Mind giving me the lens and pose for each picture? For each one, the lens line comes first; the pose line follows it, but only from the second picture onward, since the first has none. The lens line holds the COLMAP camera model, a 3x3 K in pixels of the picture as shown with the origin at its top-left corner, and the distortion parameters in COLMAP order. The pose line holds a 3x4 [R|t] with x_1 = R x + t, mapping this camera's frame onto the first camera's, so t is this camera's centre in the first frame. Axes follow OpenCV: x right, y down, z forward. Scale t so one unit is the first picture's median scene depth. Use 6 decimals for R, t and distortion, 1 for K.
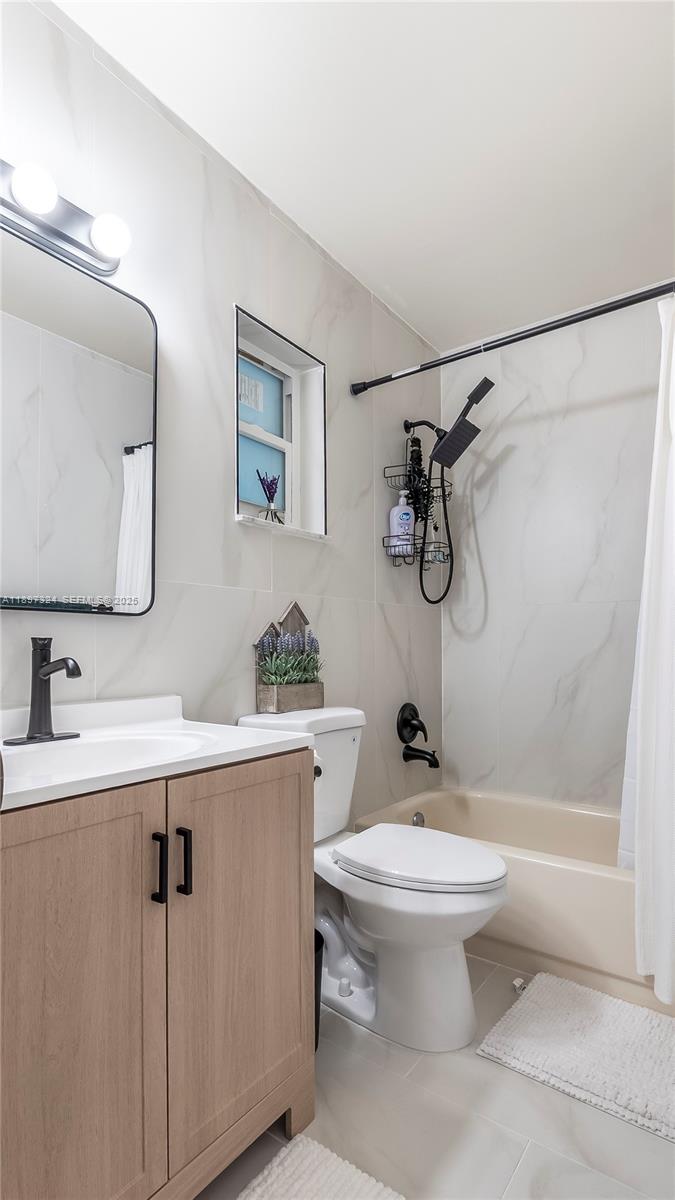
lens RADIAL K [[560.6, 0, 338.8], [0, 560.6, 645.6], [0, 0, 1]] dist [-0.002157, 0.000898]
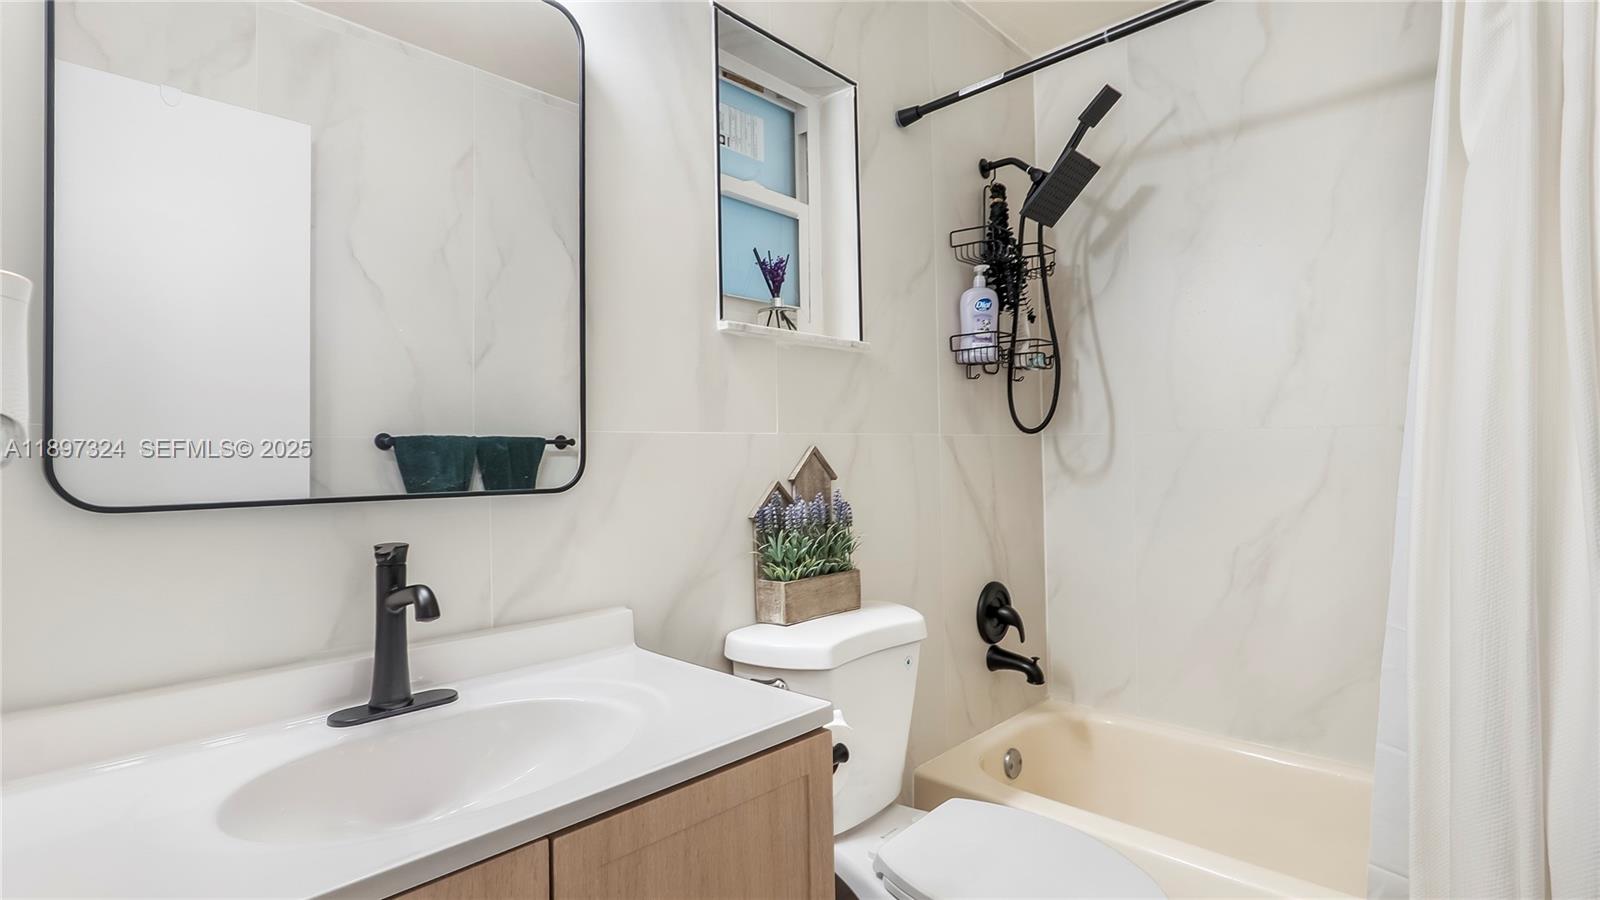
lens RADIAL K [[747.5, 0, 799.6], [0, 747.5, 453.6], [0, 0, 1]] dist [-0.002157, 0.000898]
pose [[0.991821, -0.015786, -0.126653, 0.013834], [0.013732, 0.999760, -0.017069, -0.049189], [0.126892, 0.015190, 0.991800, 0.119239]]
